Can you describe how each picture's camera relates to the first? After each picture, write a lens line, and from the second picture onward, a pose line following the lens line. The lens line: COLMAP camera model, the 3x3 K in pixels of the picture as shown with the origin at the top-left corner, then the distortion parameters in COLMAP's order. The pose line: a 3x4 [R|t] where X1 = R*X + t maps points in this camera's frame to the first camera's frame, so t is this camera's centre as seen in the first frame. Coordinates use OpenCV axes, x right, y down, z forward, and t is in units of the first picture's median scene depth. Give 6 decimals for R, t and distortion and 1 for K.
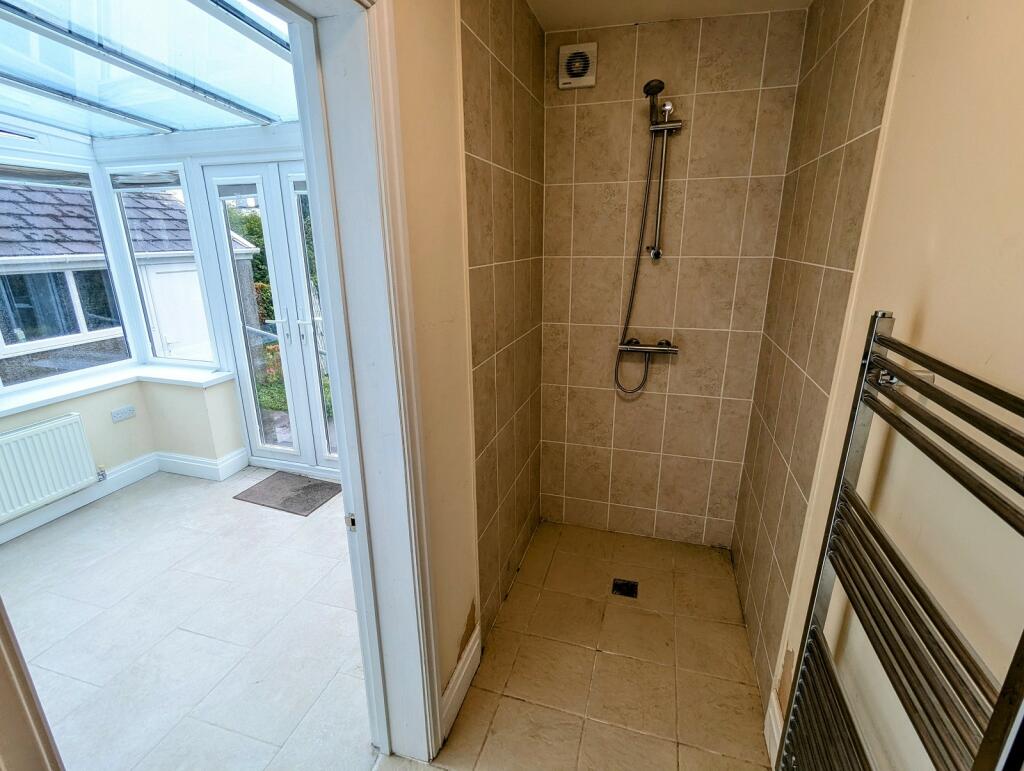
lens RADIAL K [[488.1, 0, 512.0], [0, 488.1, 385.5], [0, 0, 1]] dist [-0.001530, -0.000615]
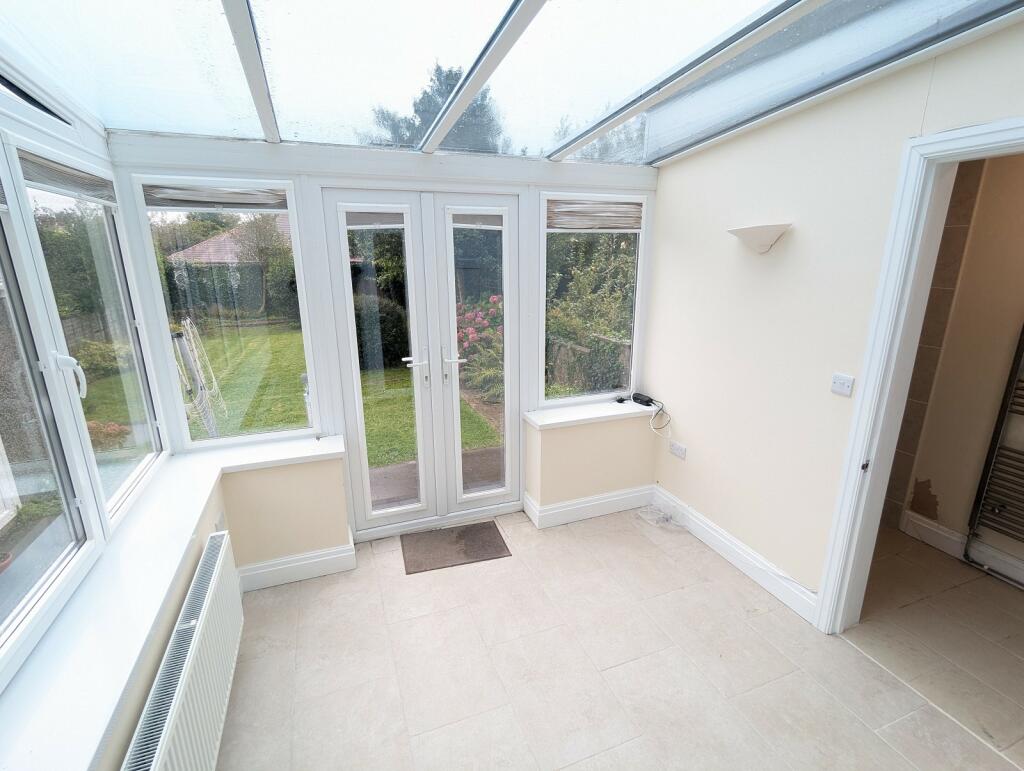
lens RADIAL K [[488.1, 0, 512.0], [0, 488.1, 385.5], [0, 0, 1]] dist [-0.001530, -0.000615]
pose [[0.790412, -0.159416, 0.591469, -0.874207], [0.177823, 0.983678, 0.027492, -0.085072], [-0.586198, 0.083447, 0.805859, 0.173527]]
